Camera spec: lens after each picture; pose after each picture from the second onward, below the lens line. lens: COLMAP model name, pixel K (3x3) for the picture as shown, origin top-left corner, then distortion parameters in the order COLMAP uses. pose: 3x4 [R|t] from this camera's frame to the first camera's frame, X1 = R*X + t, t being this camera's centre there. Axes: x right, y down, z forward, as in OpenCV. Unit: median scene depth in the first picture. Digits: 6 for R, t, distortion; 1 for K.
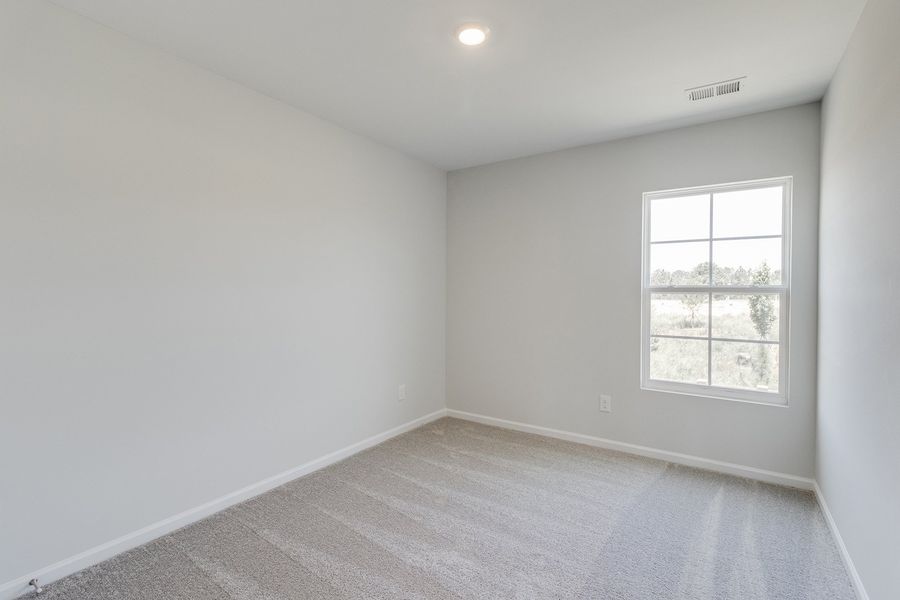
lens RADIAL K [[406.9, 0, 492.3], [0, 406.9, 295.1], [0, 0, 1]] dist [-0.019116, 0.000309]
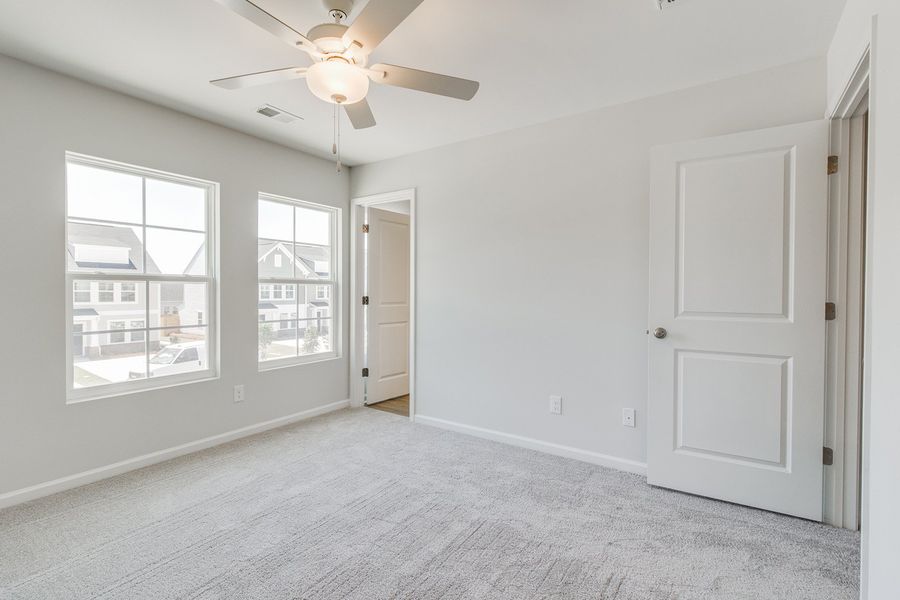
lens RADIAL K [[416.4, 0, 433.2], [0, 416.4, 290.6], [0, 0, 1]] dist [0.002728, 0.001253]
pose [[0.072341, -0.013449, 0.997289, -0.394937], [-0.009123, 0.999858, 0.014145, -0.003840], [-0.997338, -0.010122, 0.072208, 0.246534]]
